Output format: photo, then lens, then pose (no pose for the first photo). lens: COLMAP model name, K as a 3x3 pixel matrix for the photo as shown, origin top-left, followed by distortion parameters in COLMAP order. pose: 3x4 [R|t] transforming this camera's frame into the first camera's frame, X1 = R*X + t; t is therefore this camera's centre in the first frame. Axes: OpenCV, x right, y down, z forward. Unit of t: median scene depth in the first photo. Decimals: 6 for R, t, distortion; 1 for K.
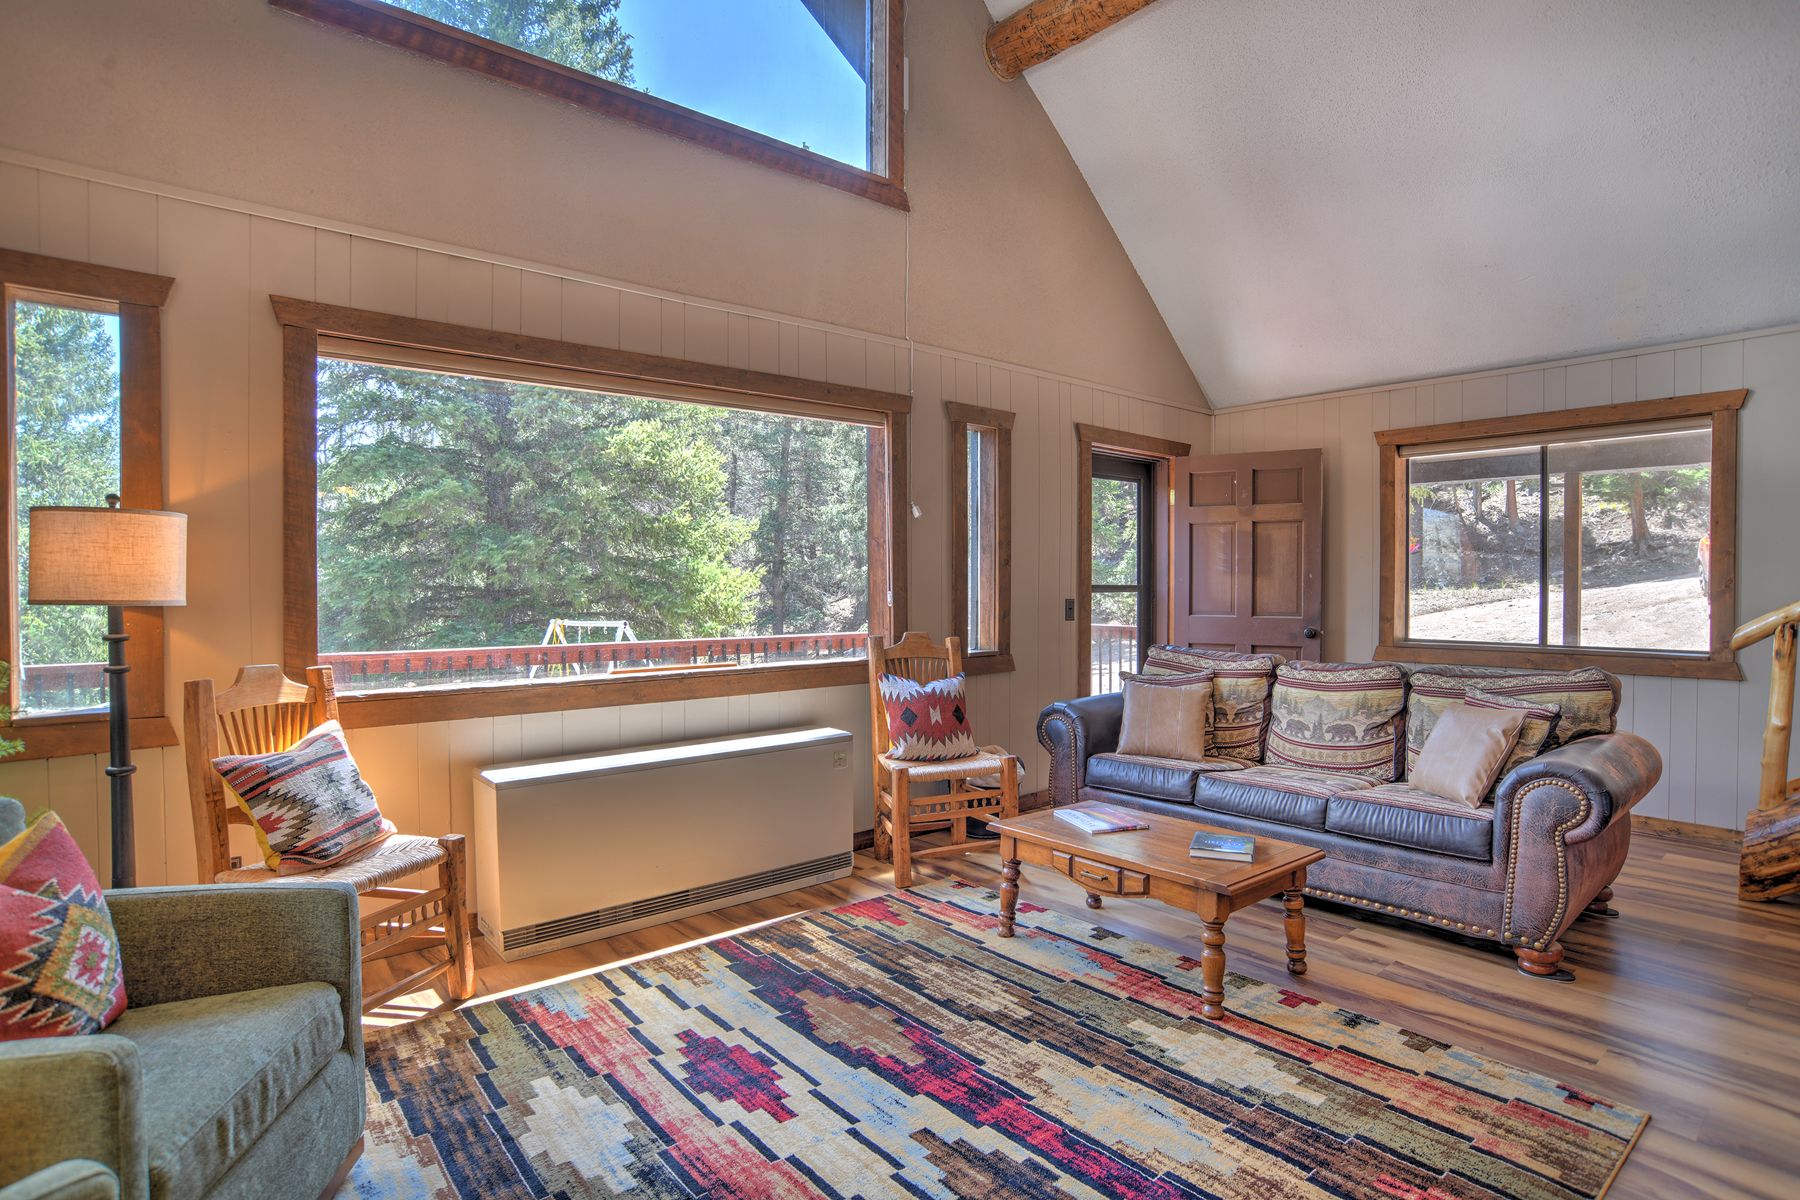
lens RADIAL K [[927.4, 0, 885.7], [0, 927.4, 597.5], [0, 0, 1]] dist [-0.073311, 0.022837]
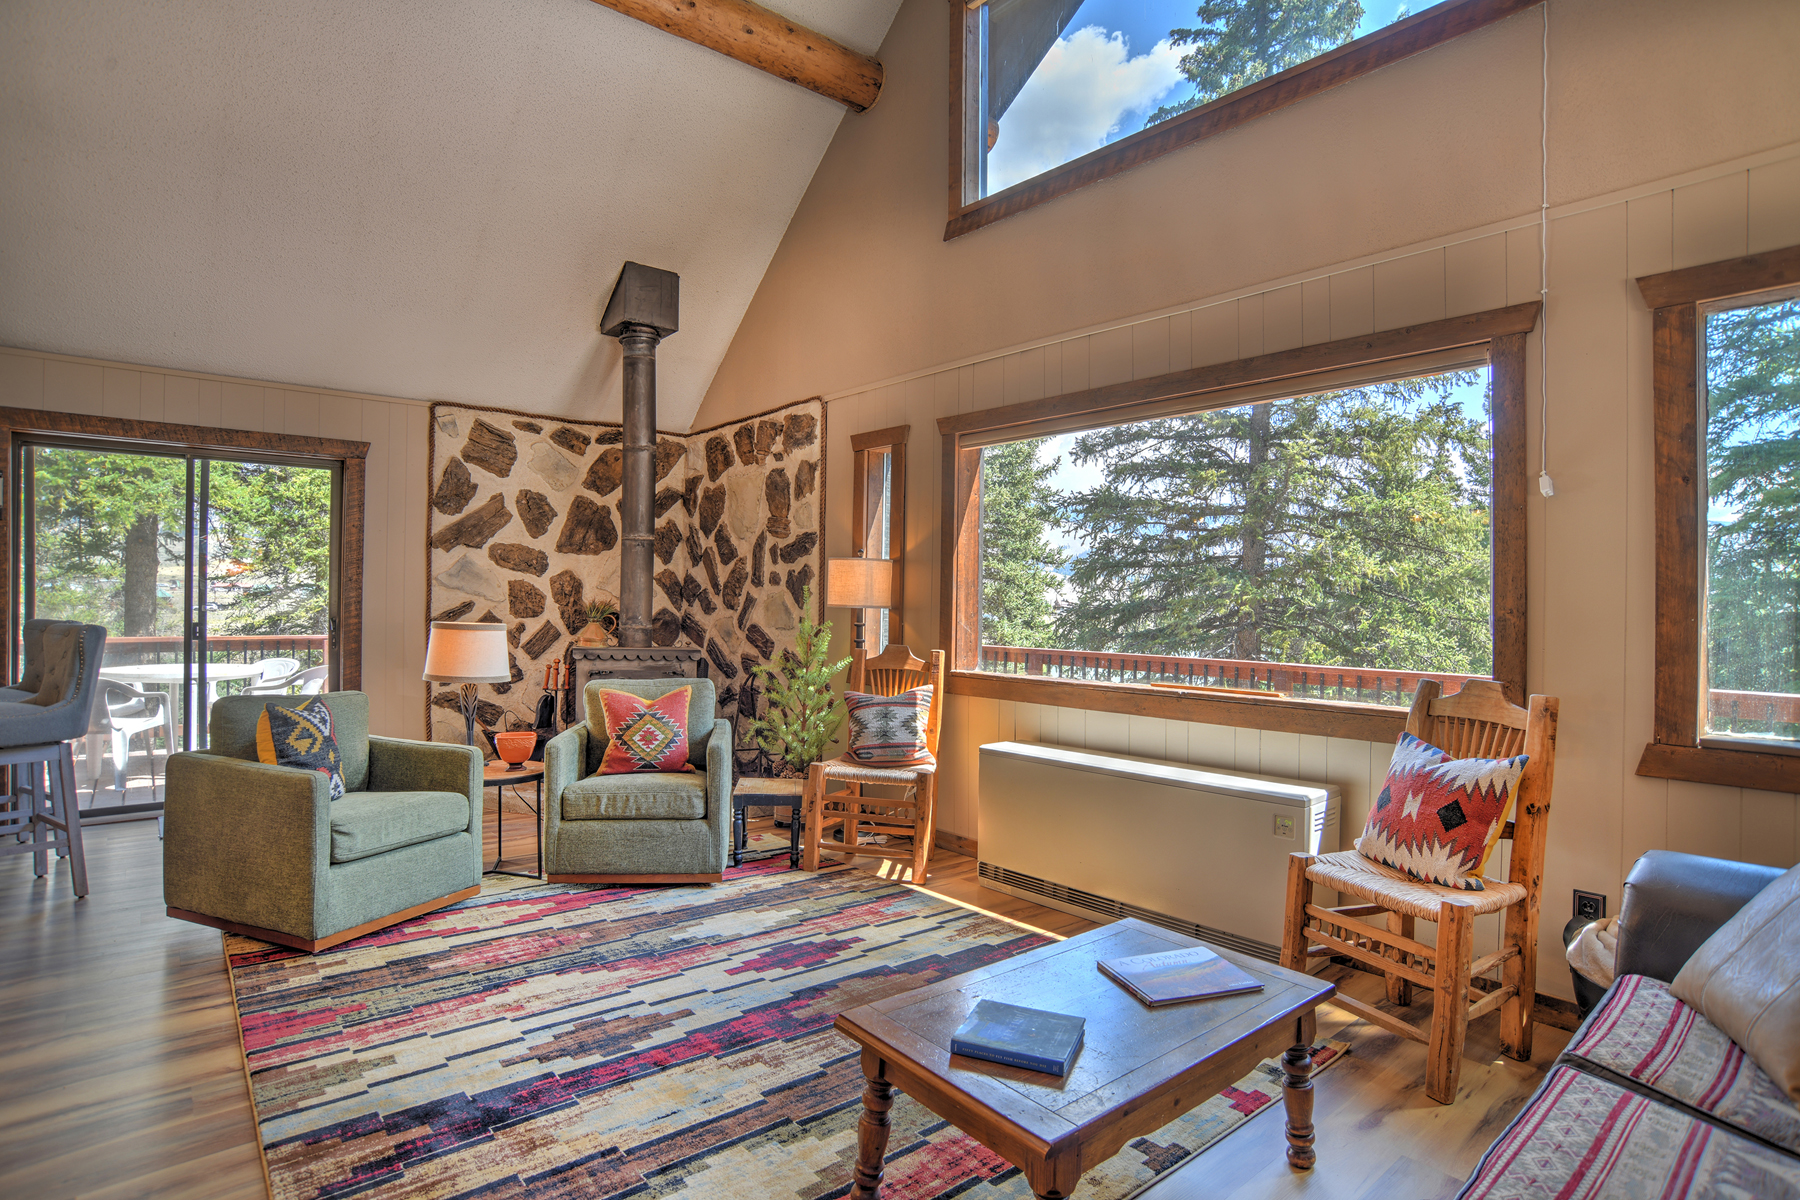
lens RADIAL K [[927.4, 0, 900.3], [0, 927.4, 602.4], [0, 0, 1]] dist [-0.073311, 0.022837]
pose [[0.007767, 0.001825, -0.999968, 1.085840], [-0.028850, 0.999582, 0.001600, -0.005526], [0.999554, 0.028837, 0.007816, 1.029366]]
